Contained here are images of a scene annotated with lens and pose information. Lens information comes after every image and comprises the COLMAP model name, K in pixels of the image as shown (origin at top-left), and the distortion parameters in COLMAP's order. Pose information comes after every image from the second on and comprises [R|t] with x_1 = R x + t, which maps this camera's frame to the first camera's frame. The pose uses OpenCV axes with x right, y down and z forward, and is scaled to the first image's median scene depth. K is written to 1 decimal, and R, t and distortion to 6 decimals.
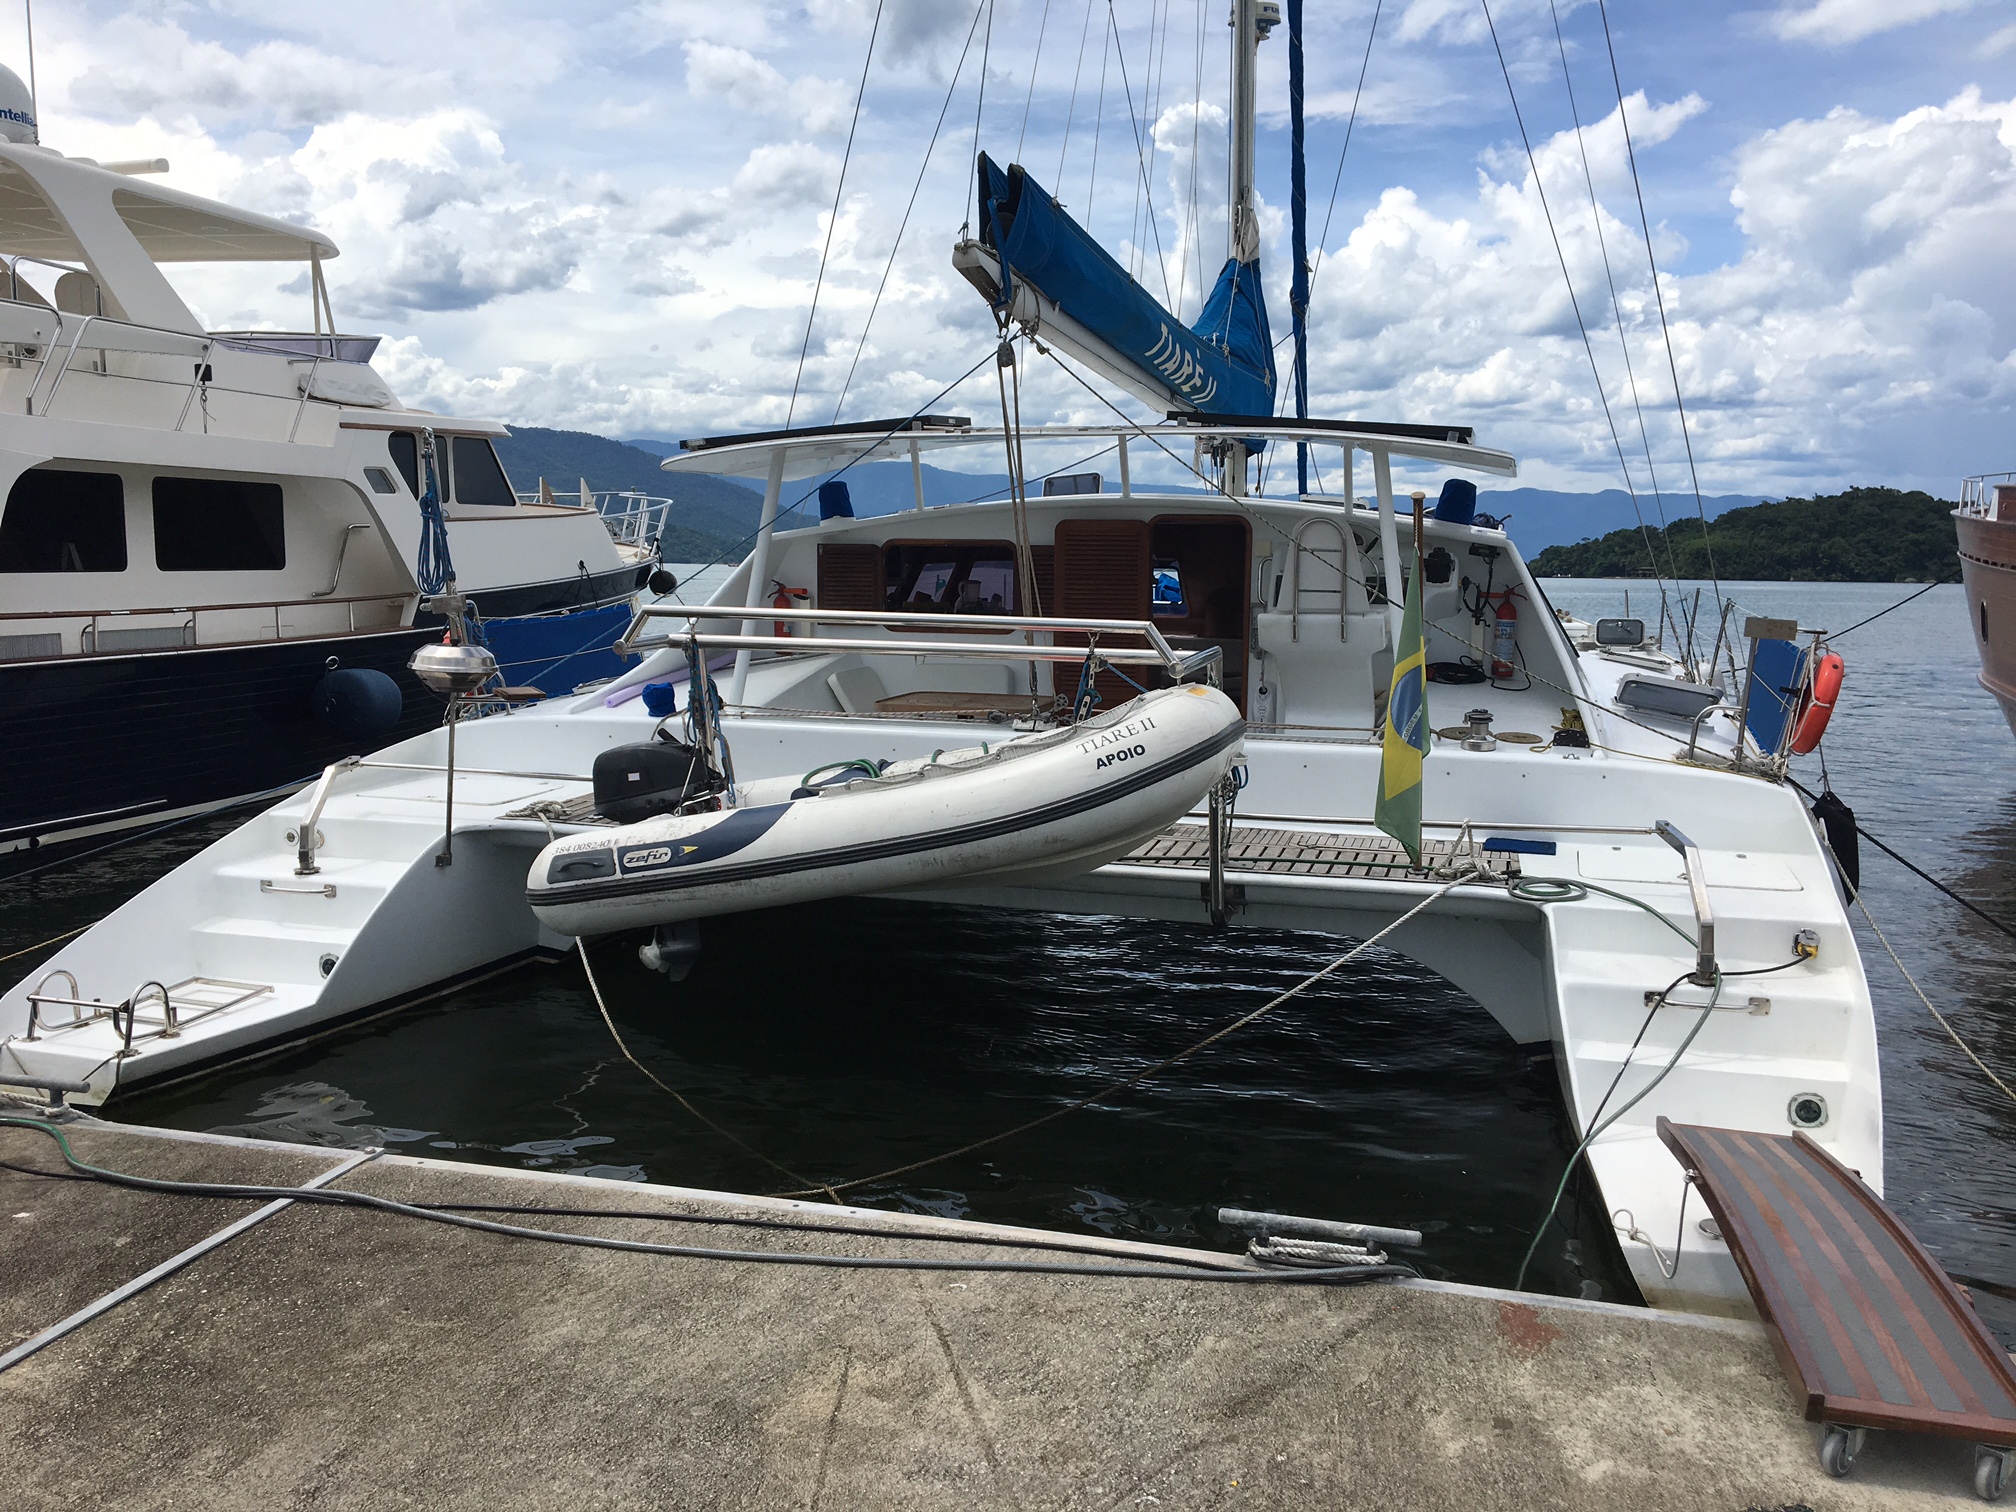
lens RADIAL K [[1753.3, 0, 1007.6], [0, 1753.3, 743.1], [0, 0, 1]] dist [0.080467, -0.040571]
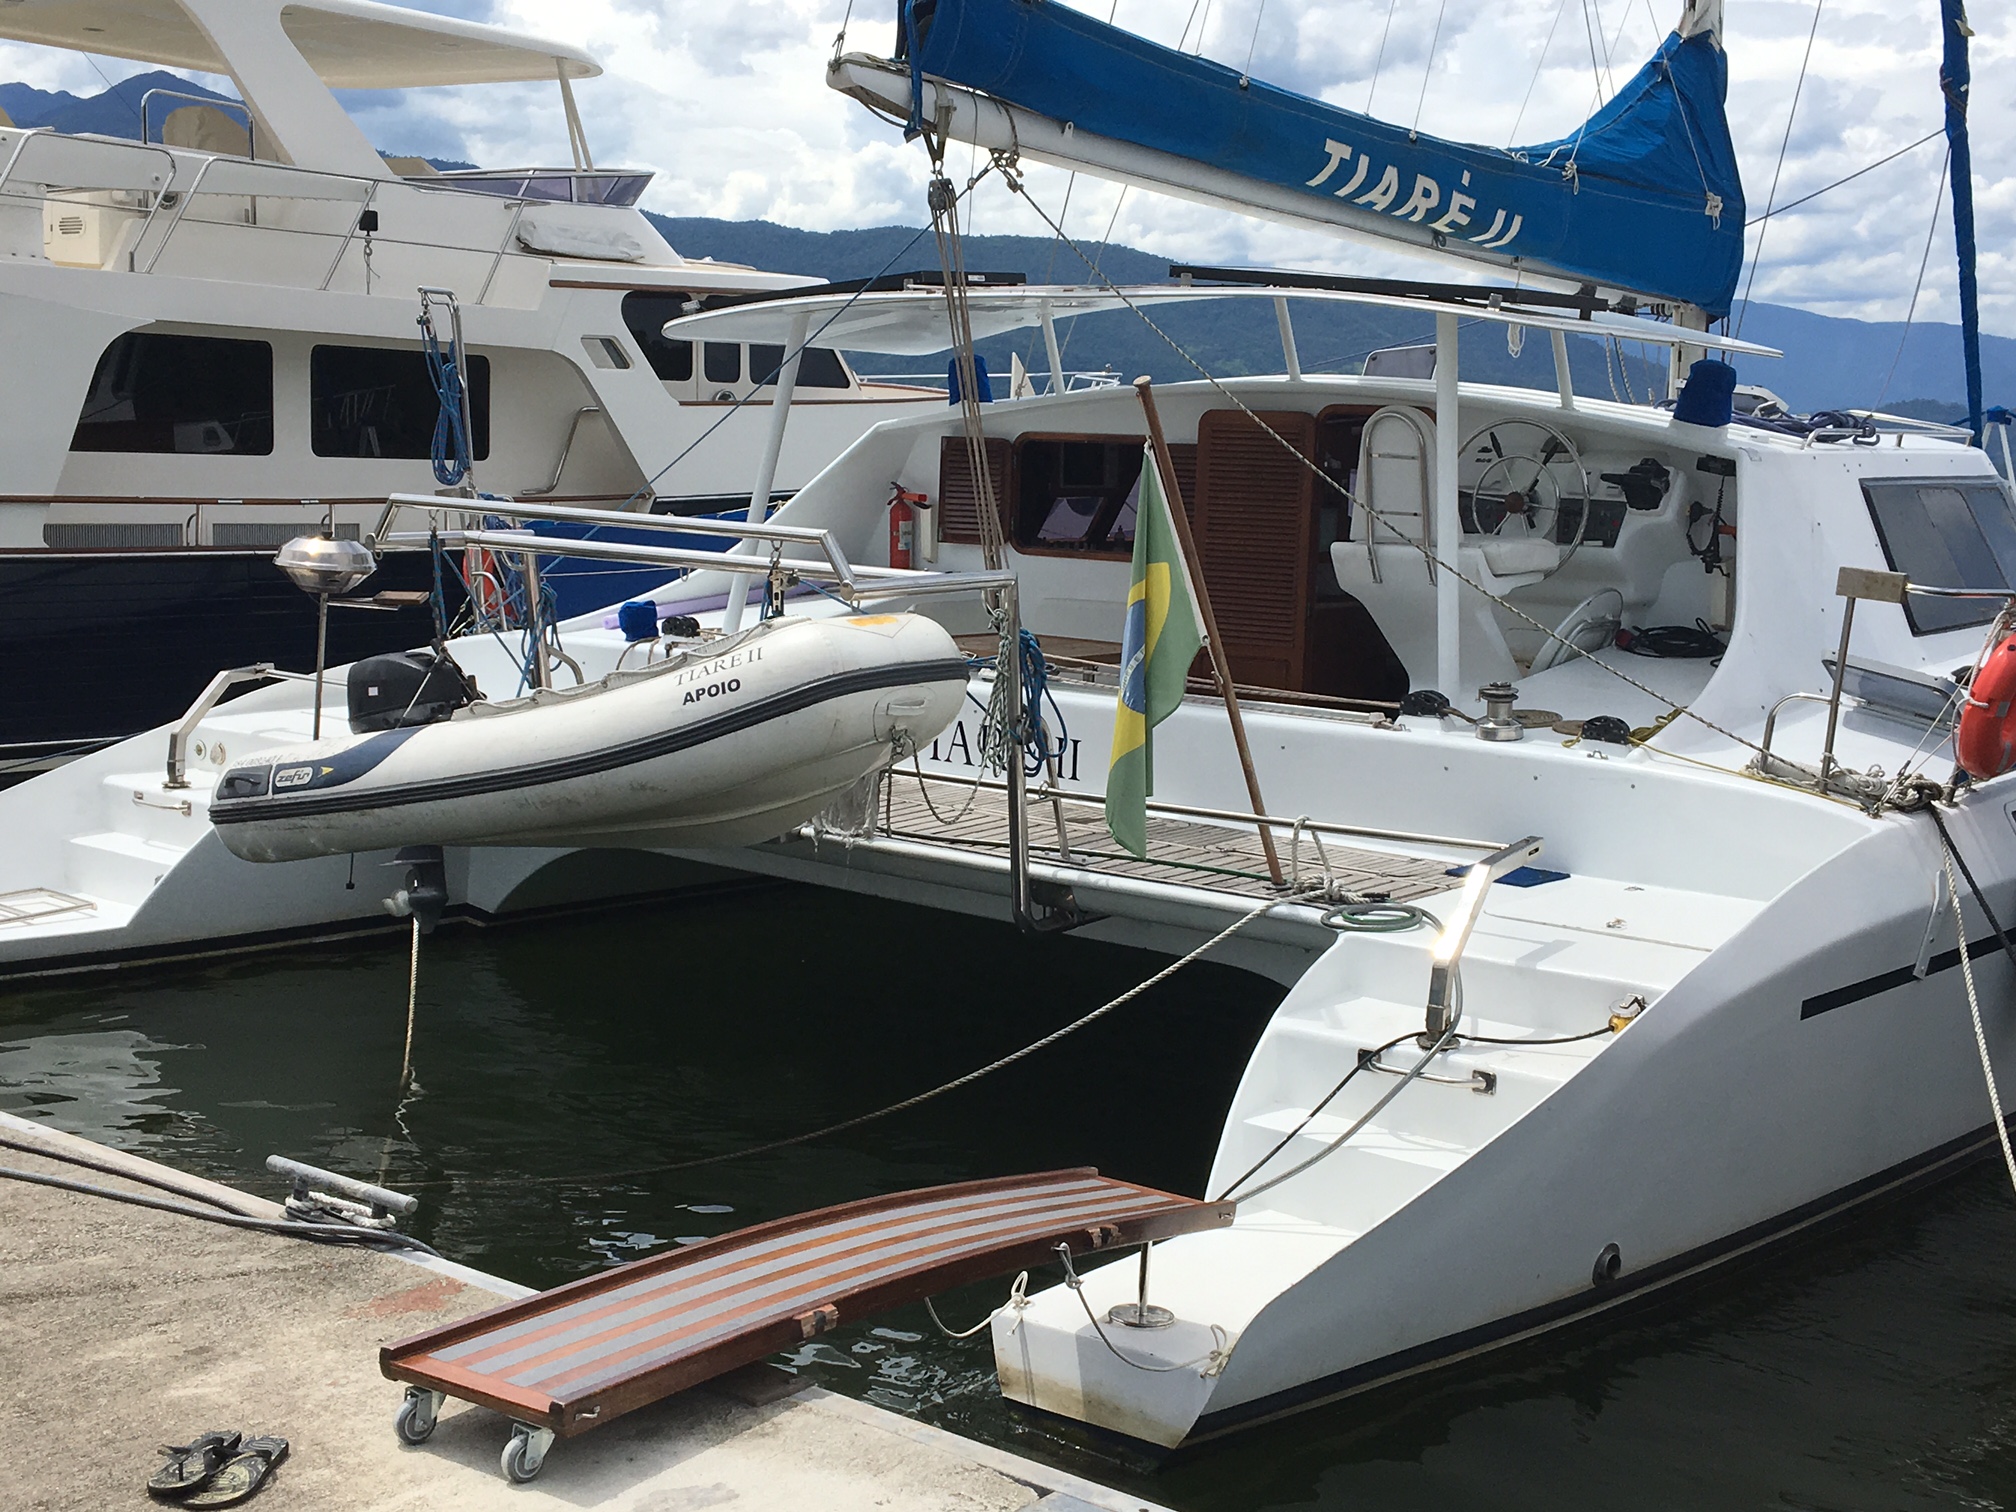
lens RADIAL K [[2564.6, 0, 1007.9], [0, 2564.6, 772.5], [0, 0, 1]] dist [0.129443, 0.000000]
pose [[0.920823, 0.071281, -0.383412, 0.504463], [-0.065986, 0.997456, 0.026964, 0.002891], [0.384358, 0.000470, 0.923184, -0.050866]]
